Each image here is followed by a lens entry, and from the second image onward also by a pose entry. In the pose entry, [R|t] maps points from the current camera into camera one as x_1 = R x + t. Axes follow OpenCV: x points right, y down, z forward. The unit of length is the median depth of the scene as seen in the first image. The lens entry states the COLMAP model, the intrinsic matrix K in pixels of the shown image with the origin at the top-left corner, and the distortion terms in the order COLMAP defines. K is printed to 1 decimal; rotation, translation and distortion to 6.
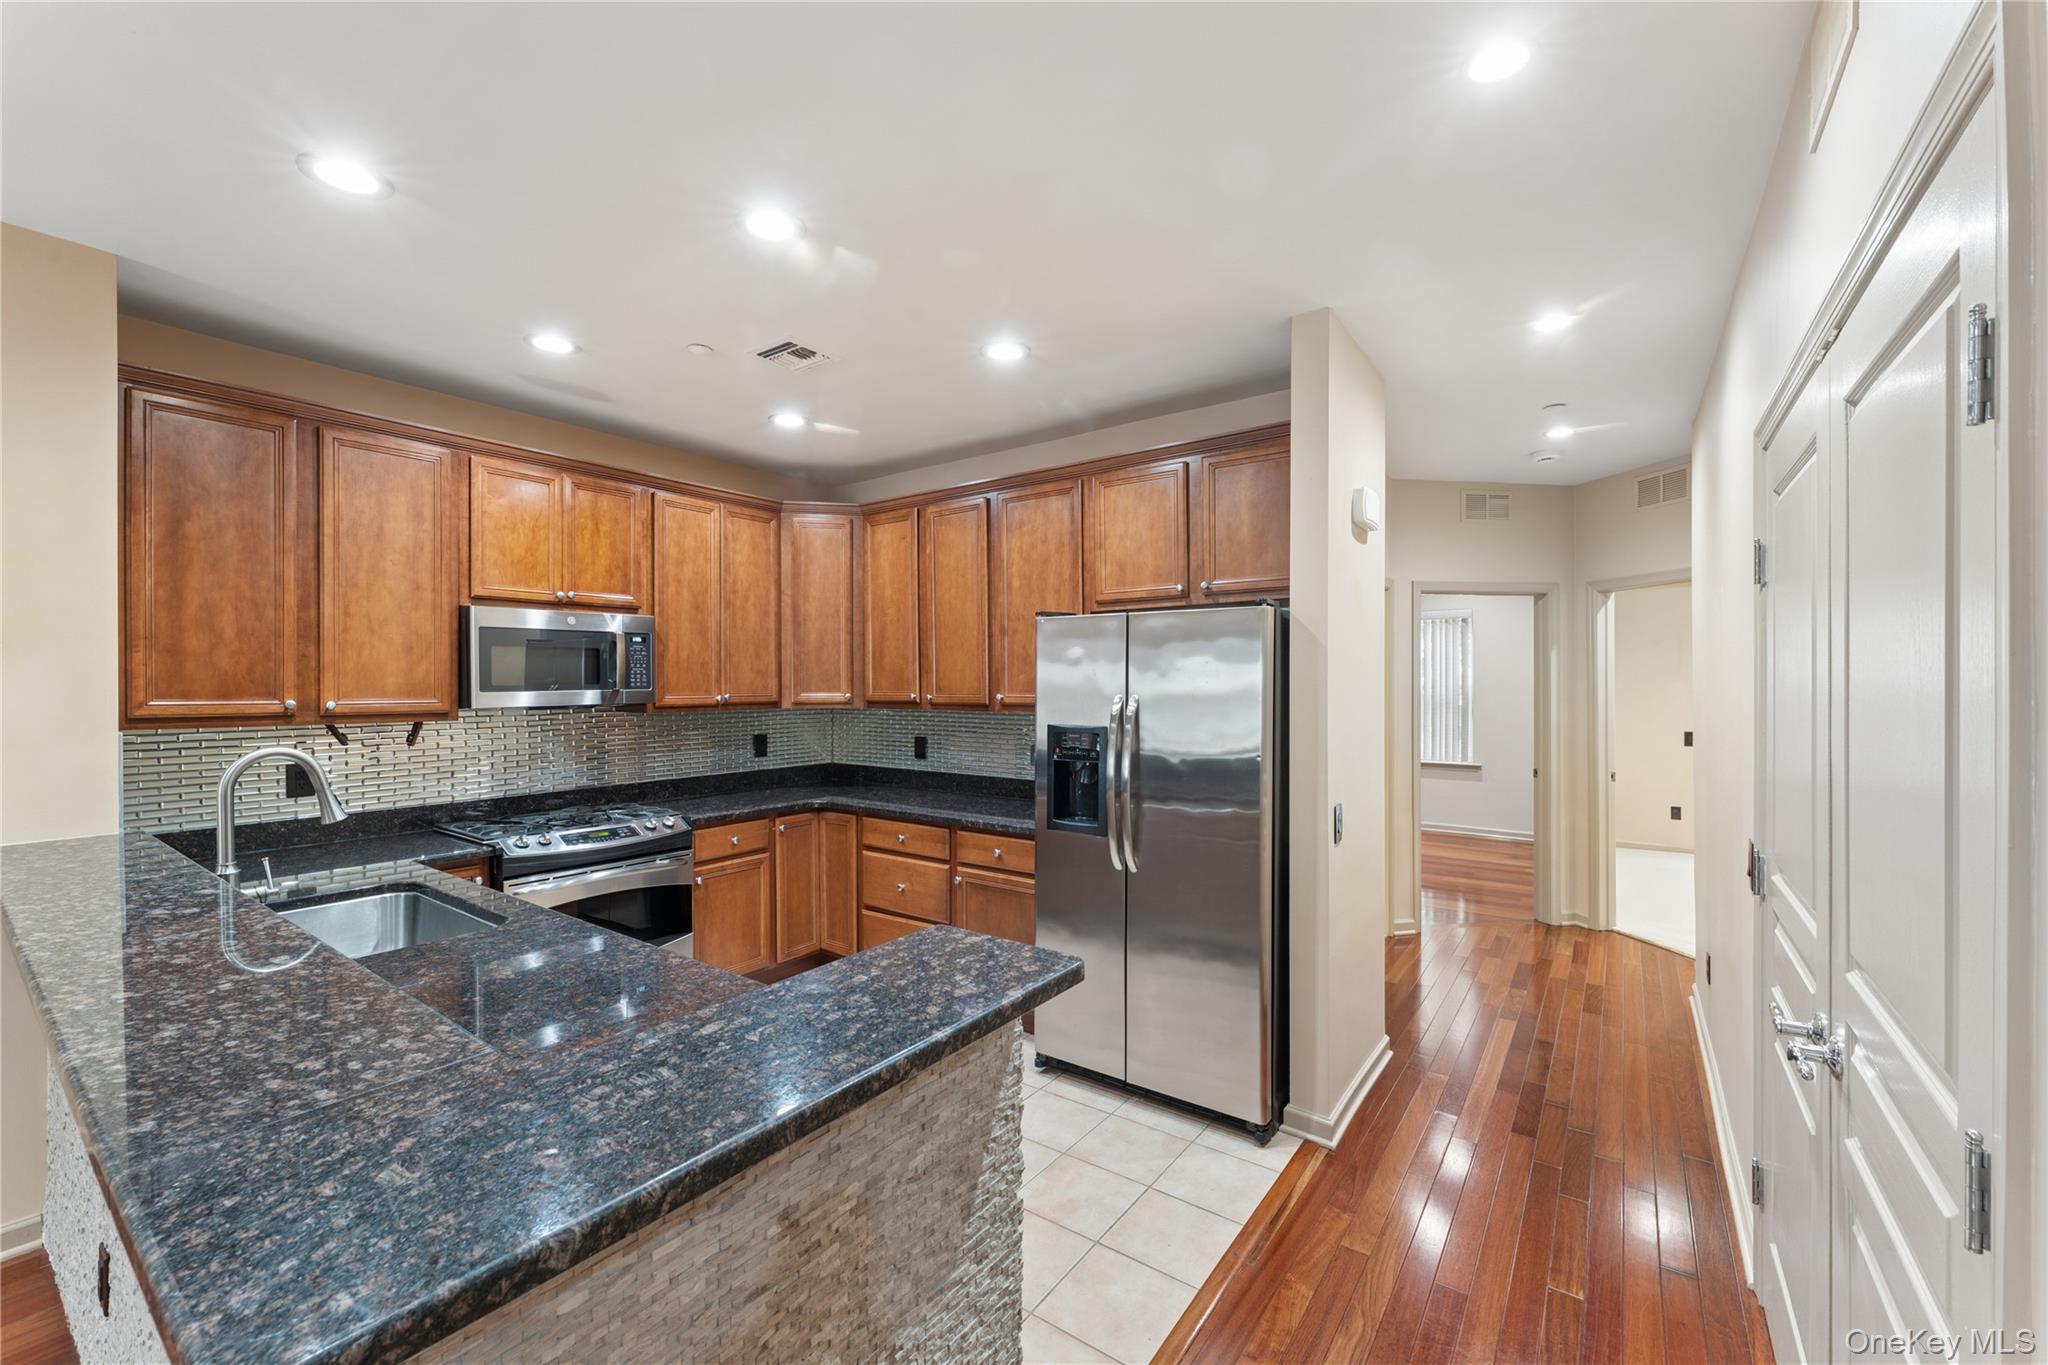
lens RADIAL K [[824.2, 0, 1019.0], [0, 824.2, 683.9], [0, 0, 1]] dist [-0.000200, -0.000513]
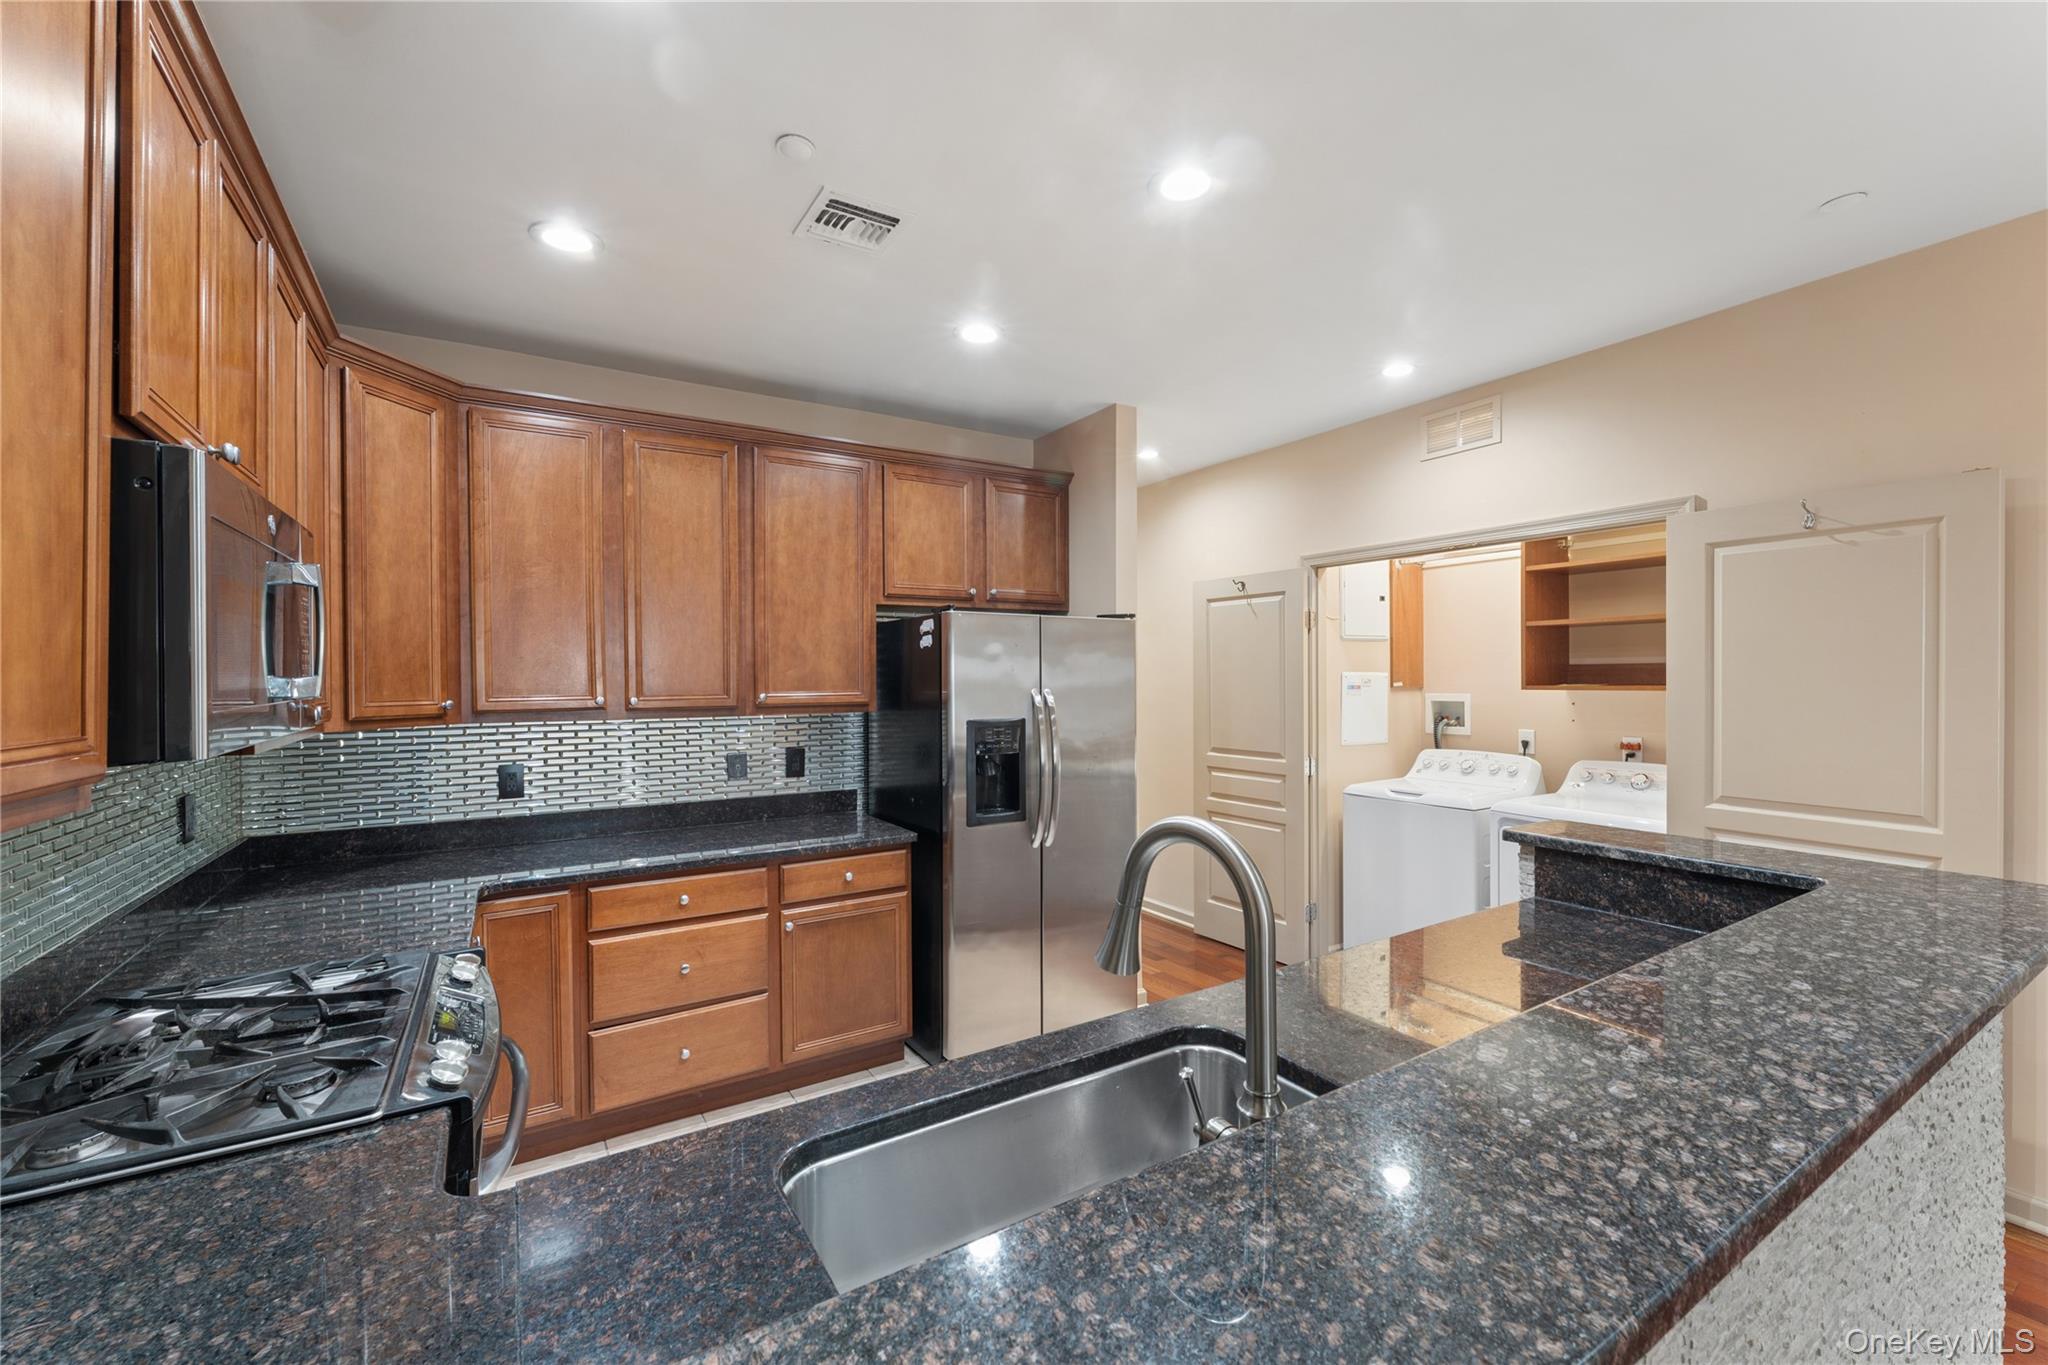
lens RADIAL K [[824.2, 0, 1019.0], [0, 824.2, 683.9], [0, 0, 1]] dist [-0.000200, -0.000513]
pose [[0.364018, -0.009052, 0.931348, -0.775293], [0.008788, 0.999942, 0.006284, -0.000103], [-0.931350, 0.005897, 0.364077, 0.524948]]
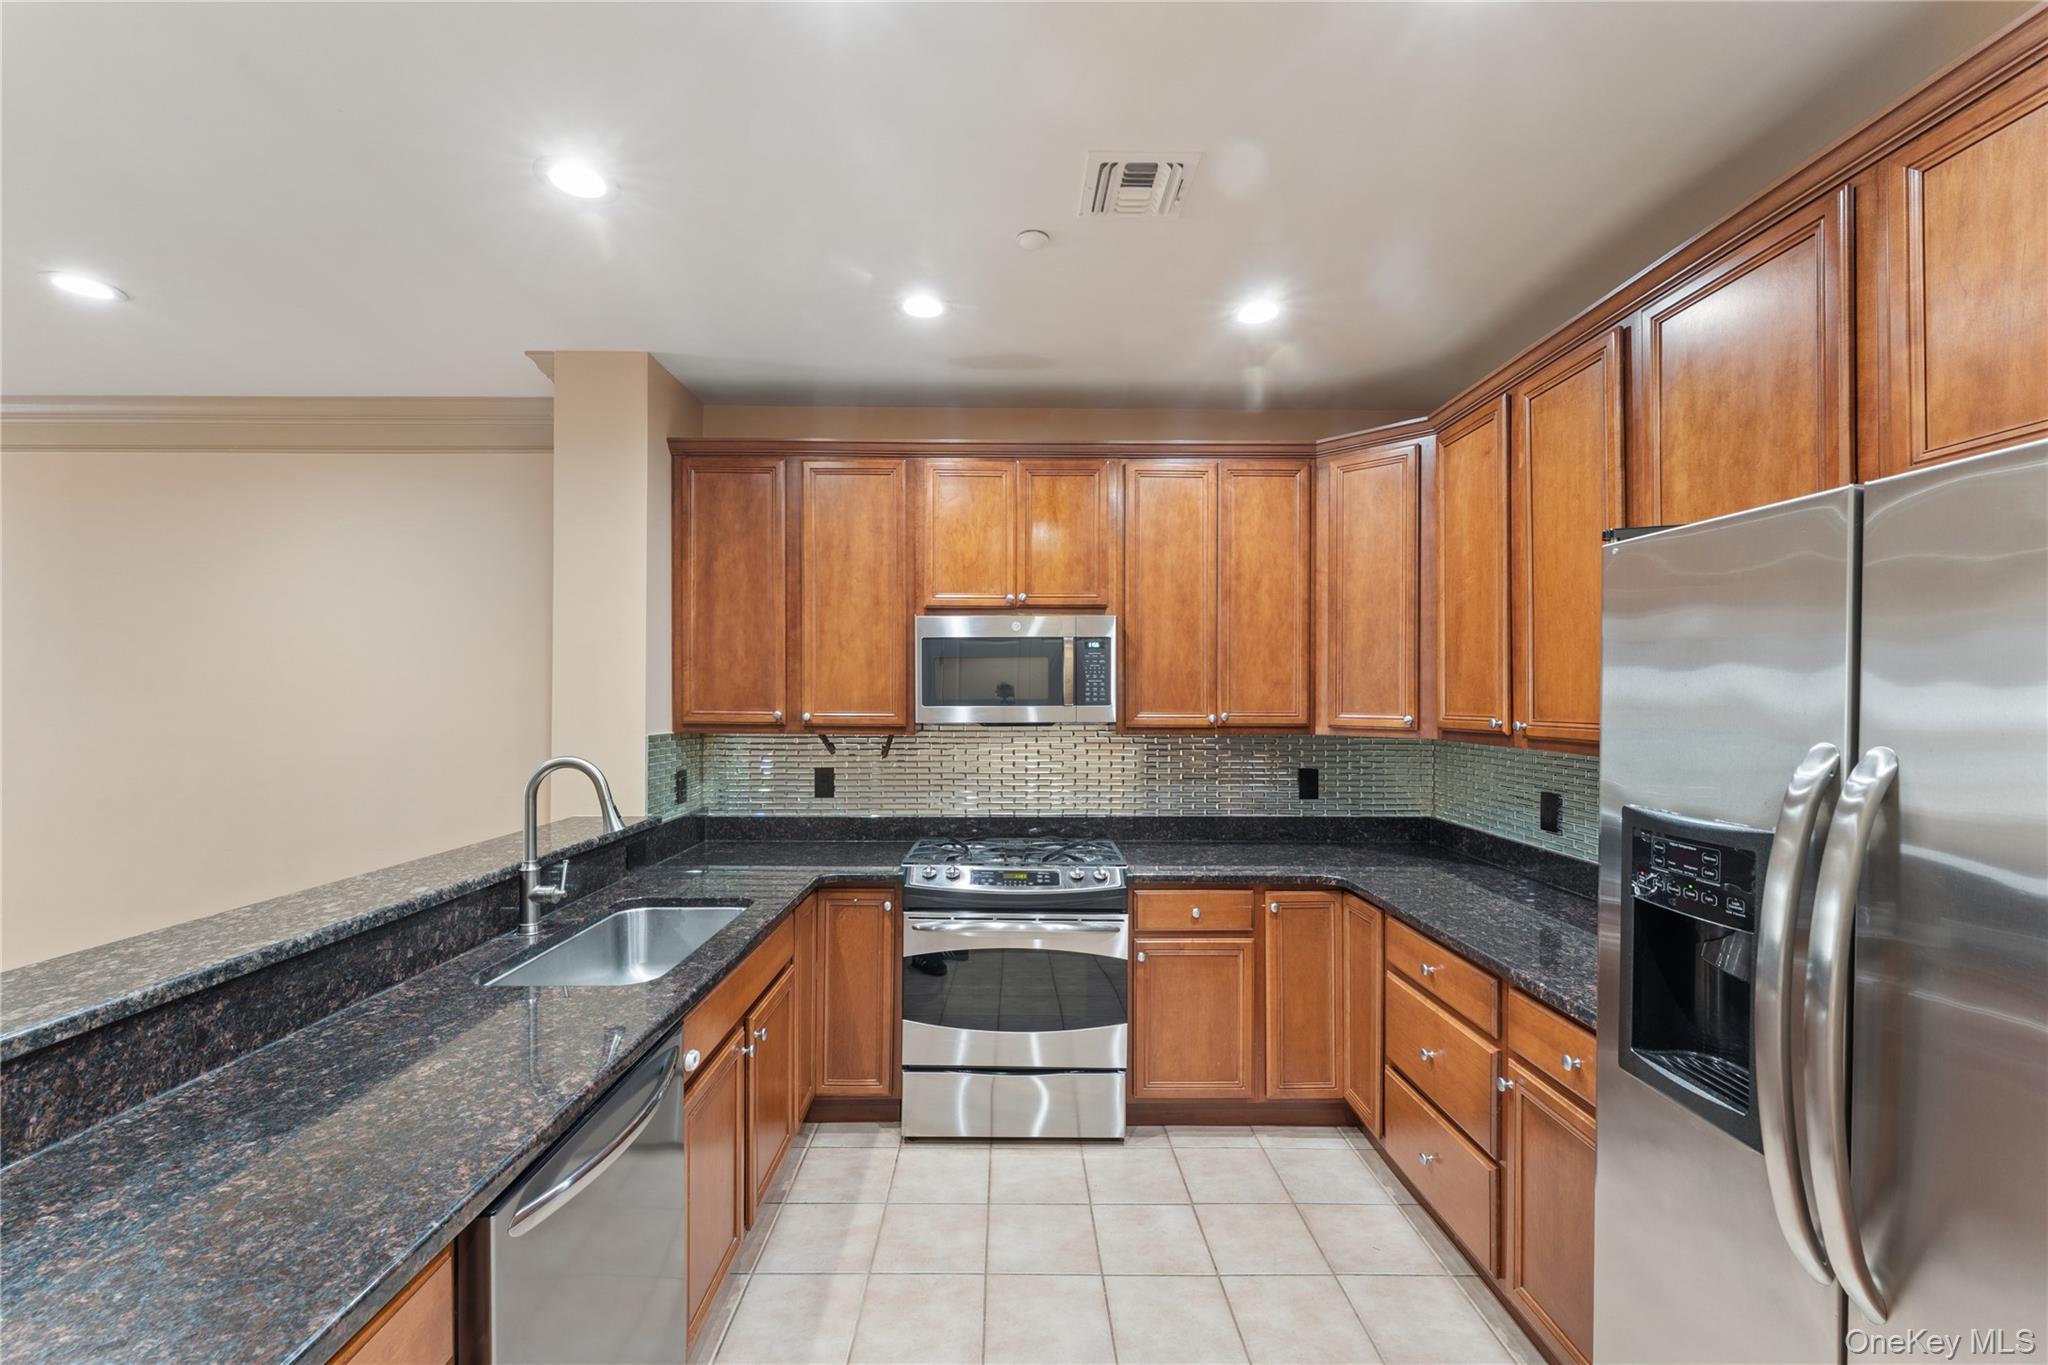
lens RADIAL K [[829.0, 0, 1013.8], [0, 829.0, 699.1], [0, 0, 1]] dist [0.000508, -0.000349]
pose [[0.598226, 0.006409, -0.801302, 0.163215], [-0.006147, 0.999975, 0.003409, -0.002087], [0.801304, 0.002886, 0.598250, 0.466791]]
